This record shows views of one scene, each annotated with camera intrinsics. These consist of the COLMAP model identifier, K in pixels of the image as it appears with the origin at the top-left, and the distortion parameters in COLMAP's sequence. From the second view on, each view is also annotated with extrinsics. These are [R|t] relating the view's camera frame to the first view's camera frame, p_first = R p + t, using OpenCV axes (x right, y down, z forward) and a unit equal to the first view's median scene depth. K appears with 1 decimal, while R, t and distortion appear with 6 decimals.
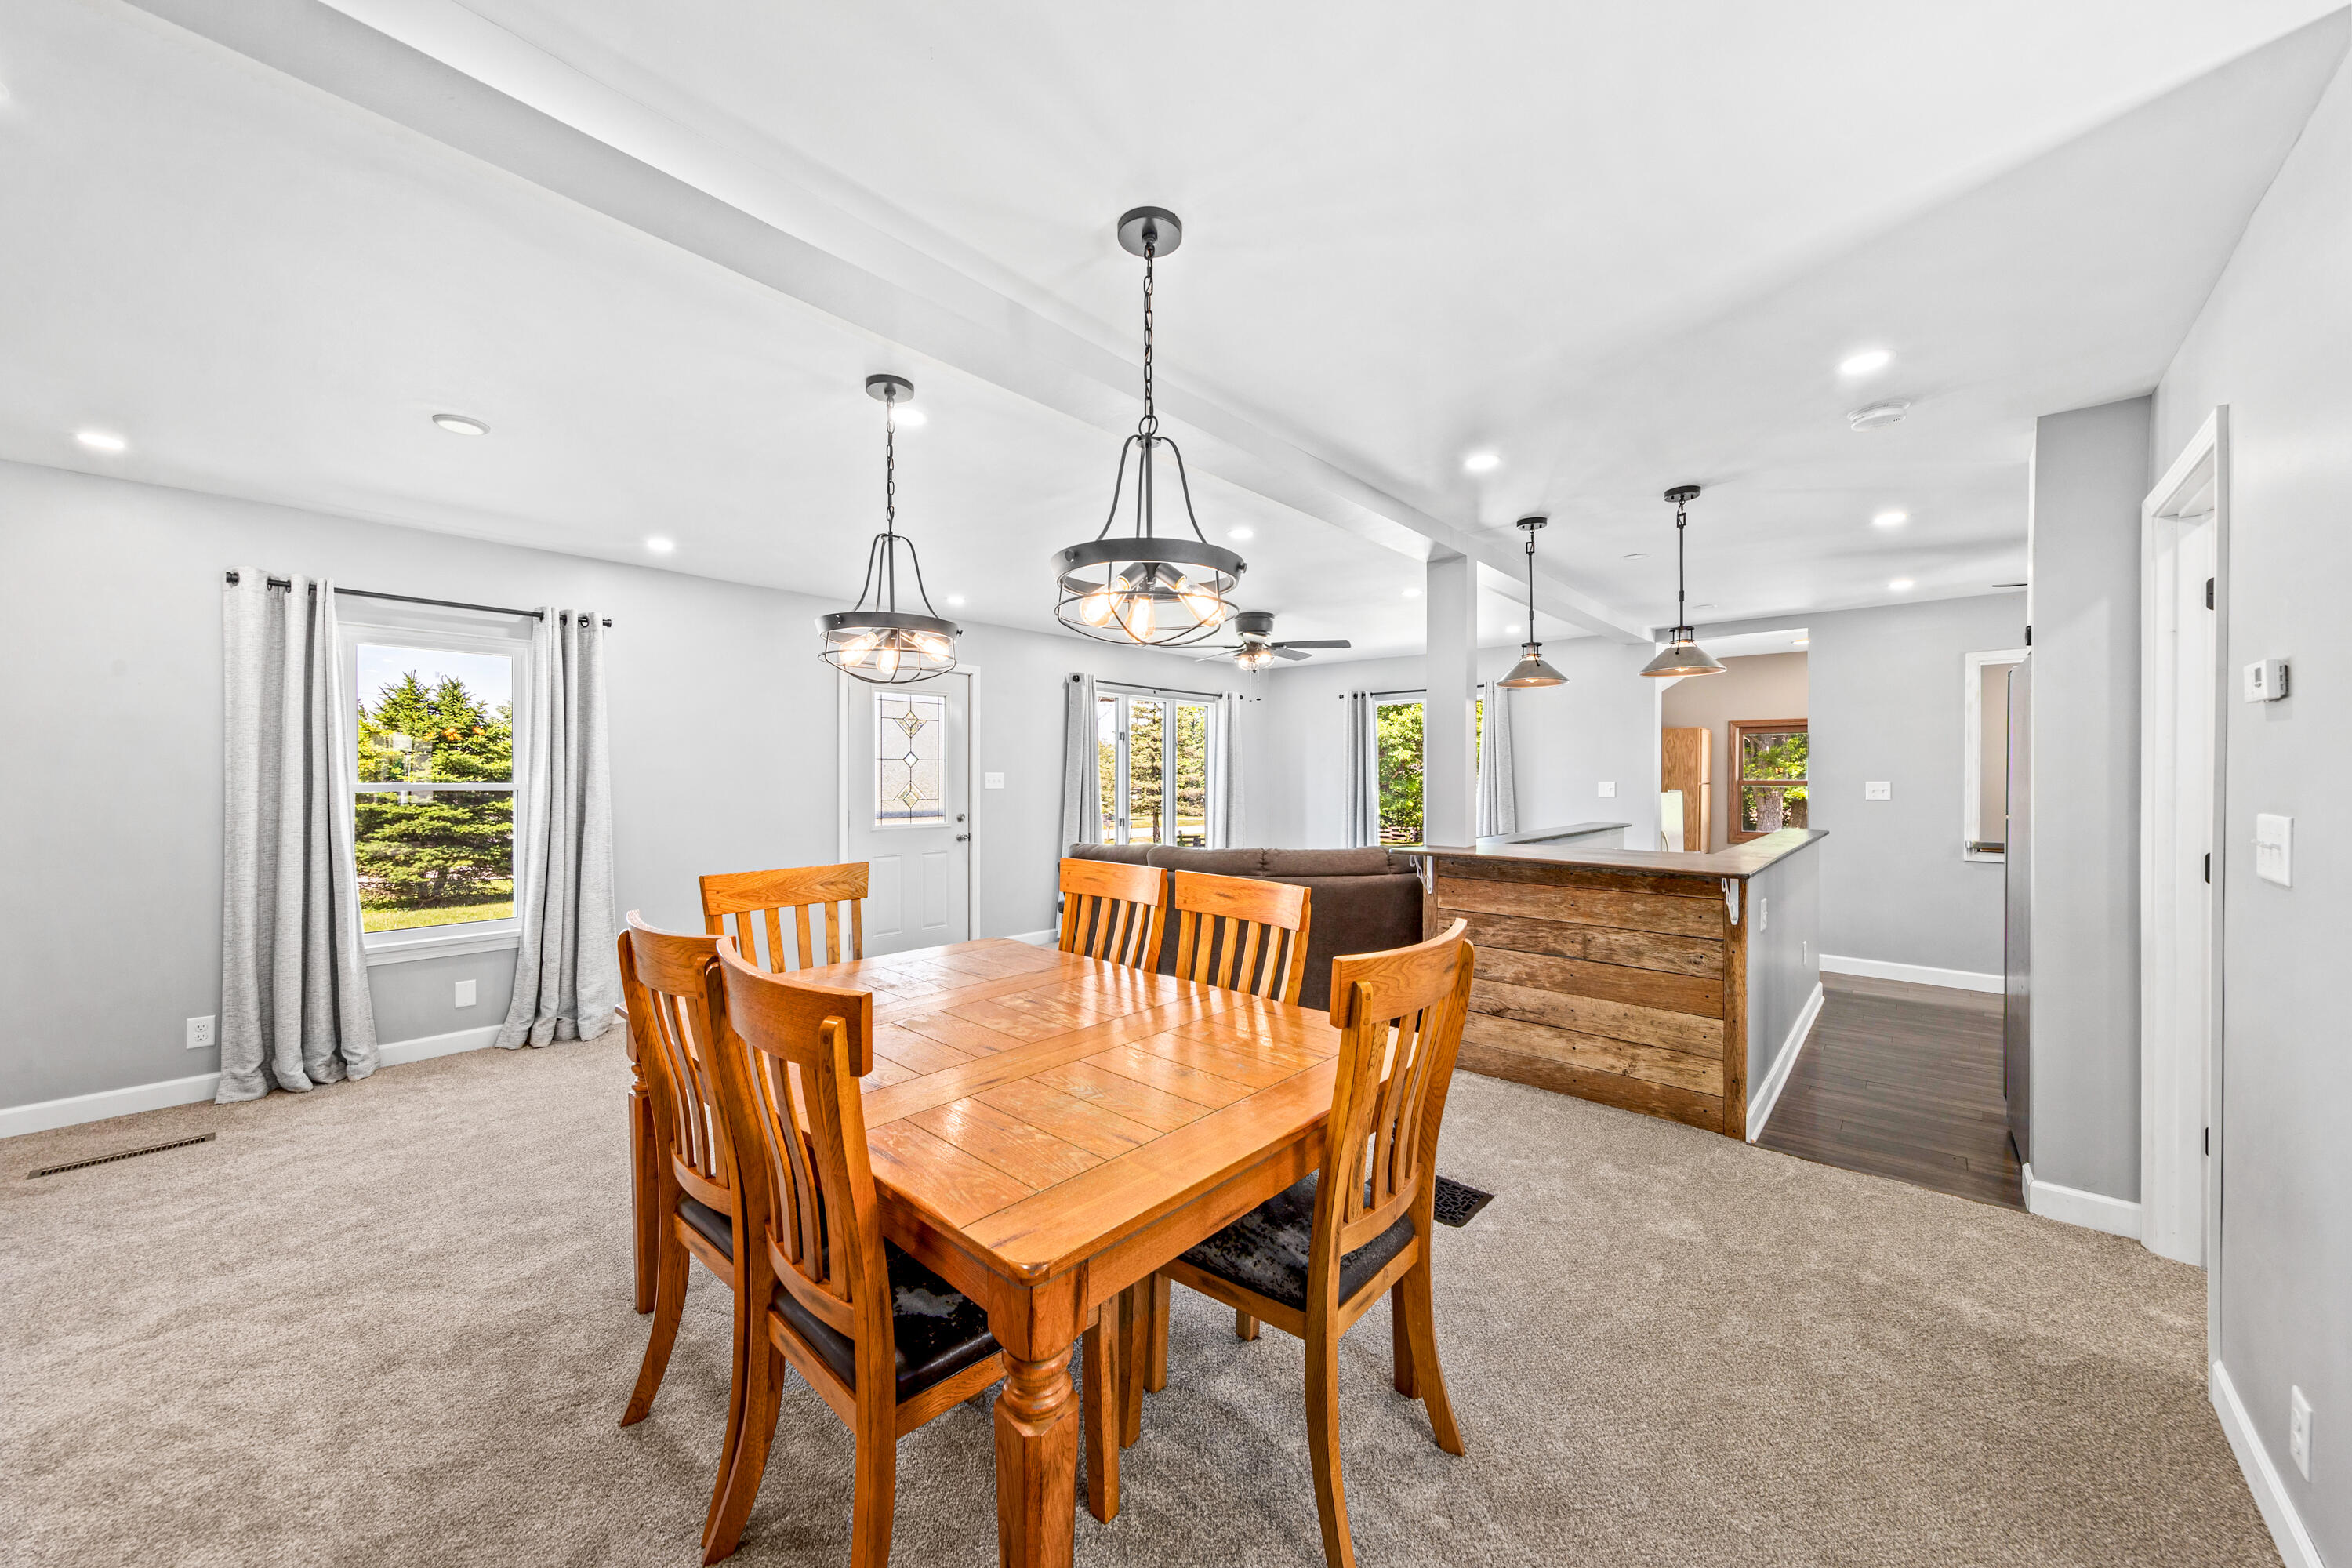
lens RADIAL K [[882.6, 0, 1177.0], [0, 882.6, 777.8], [0, 0, 1]] dist [0.003955, -0.001068]
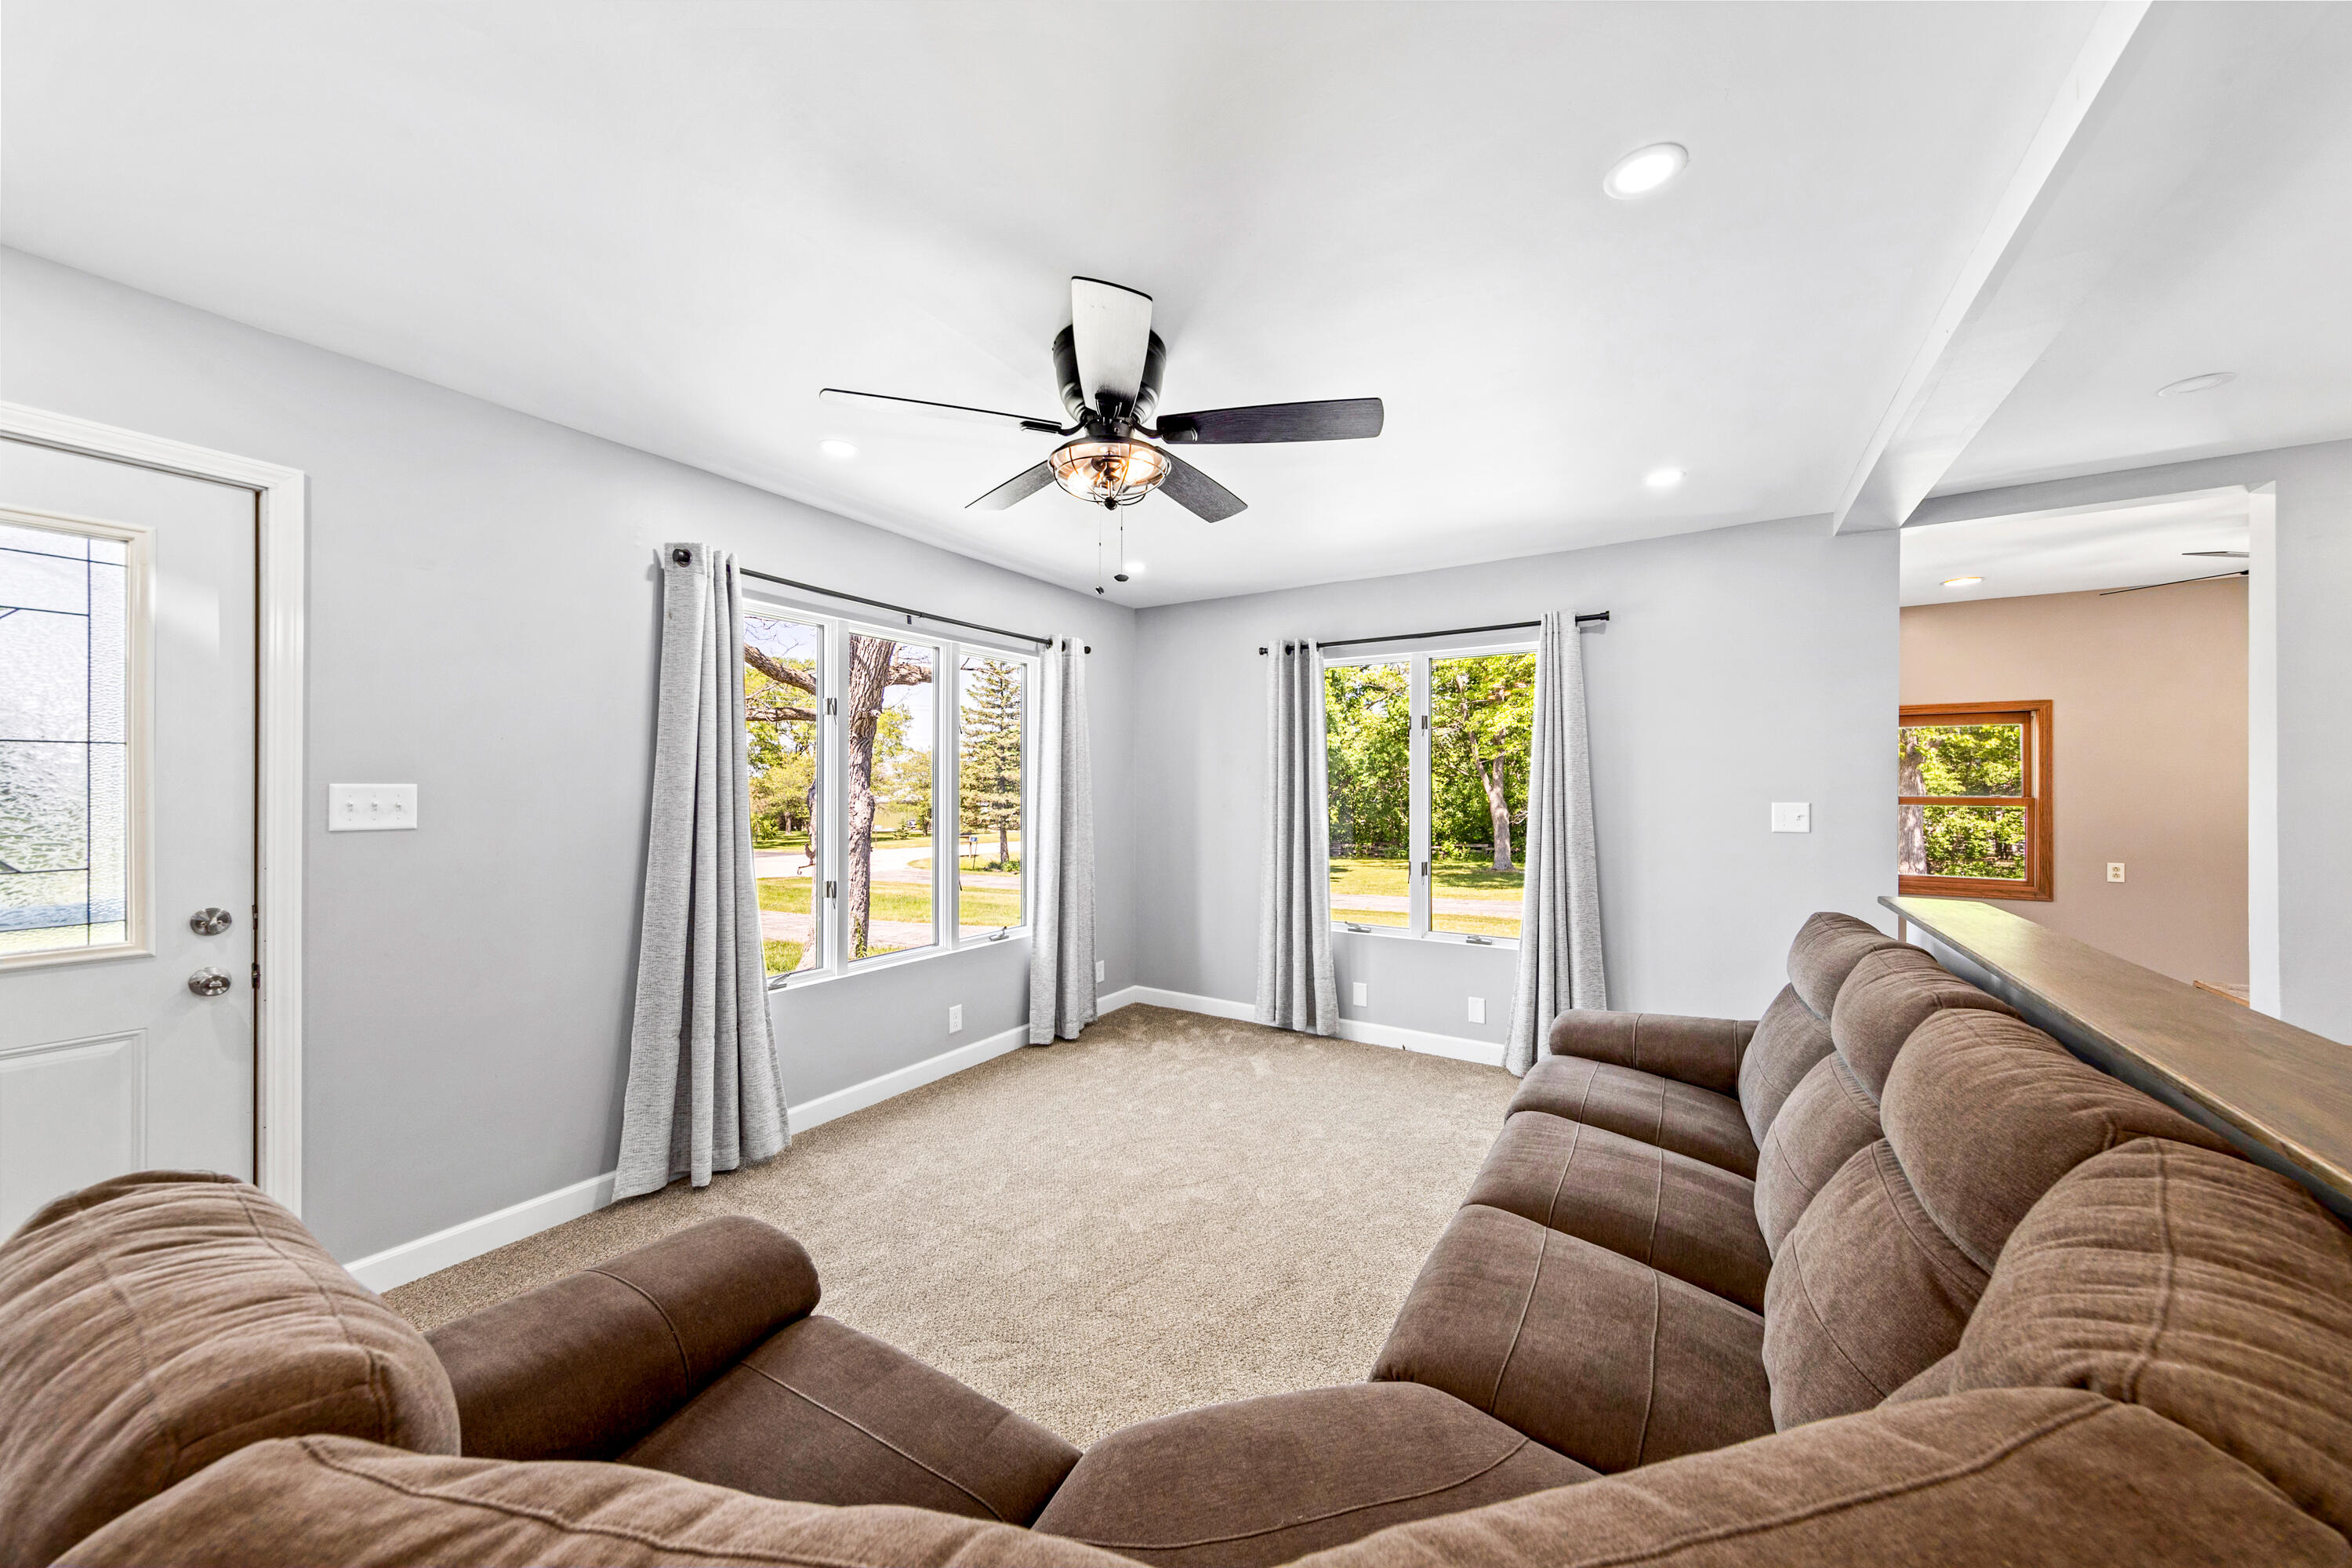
lens RADIAL K [[882.6, 0, 1177.4], [0, 882.6, 785.8], [0, 0, 1]] dist [0.003955, -0.001068]
pose [[0.986748, 0.001857, 0.162247, 0.039589], [-0.001199, 0.999991, -0.004149, -0.003005], [-0.162253, 0.003899, 0.986741, 0.454849]]
